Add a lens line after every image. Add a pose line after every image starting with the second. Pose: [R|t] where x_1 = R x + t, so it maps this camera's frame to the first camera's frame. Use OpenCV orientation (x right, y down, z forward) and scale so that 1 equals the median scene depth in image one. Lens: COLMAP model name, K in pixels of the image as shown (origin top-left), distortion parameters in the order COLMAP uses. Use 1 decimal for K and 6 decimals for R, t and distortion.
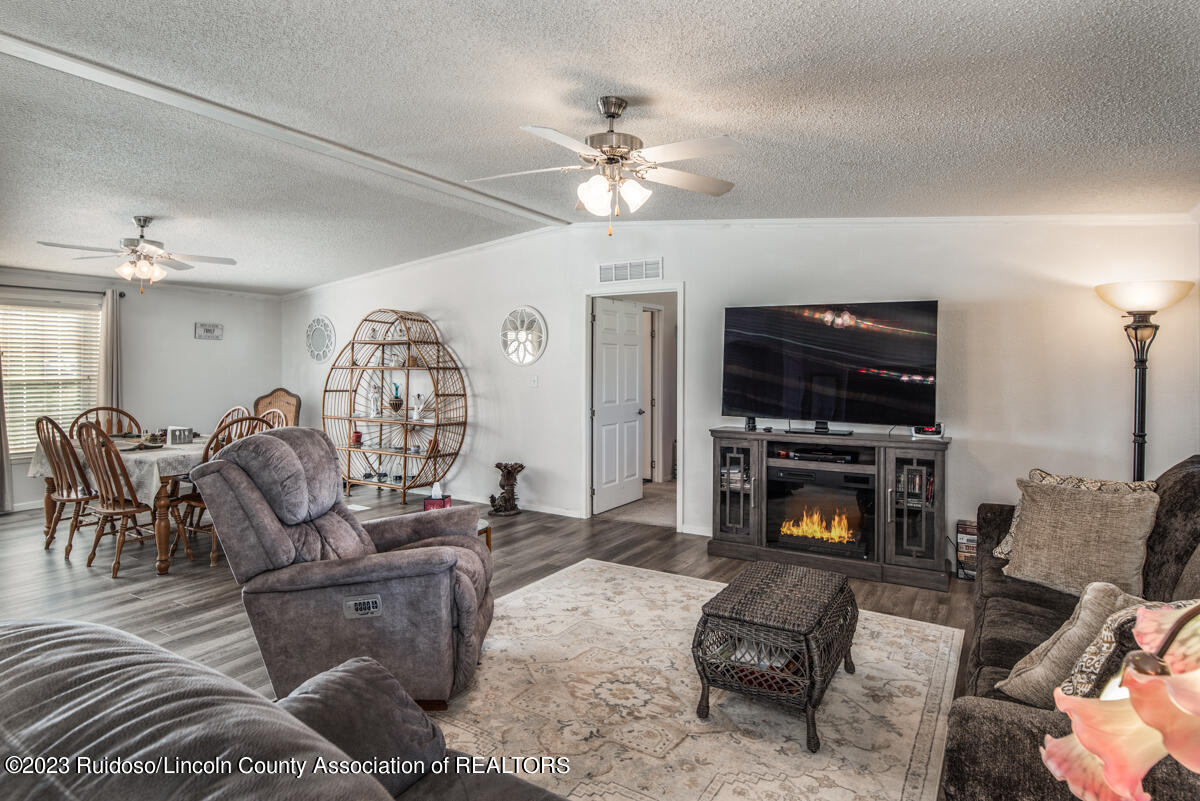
lens RADIAL K [[638.2, 0, 600.1], [0, 638.2, 366.5], [0, 0, 1]] dist [-0.003725, -0.001555]
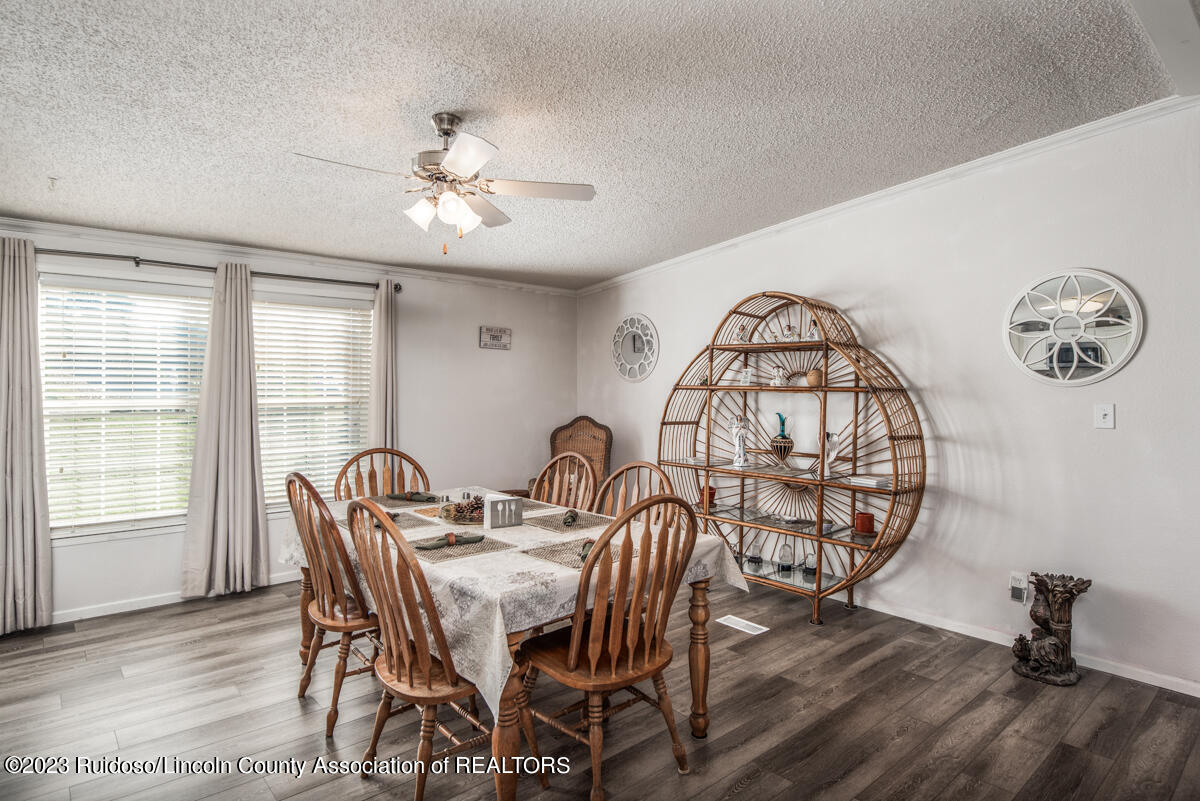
lens RADIAL K [[627.6, 0, 603.3], [0, 627.6, 381.6], [0, 0, 1]] dist [-0.002559, -0.000560]
pose [[0.956910, -0.000897, -0.290385, -0.318834], [-0.001144, 0.999976, -0.006857, -0.000107], [0.290384, 0.006894, 0.956885, 0.384084]]
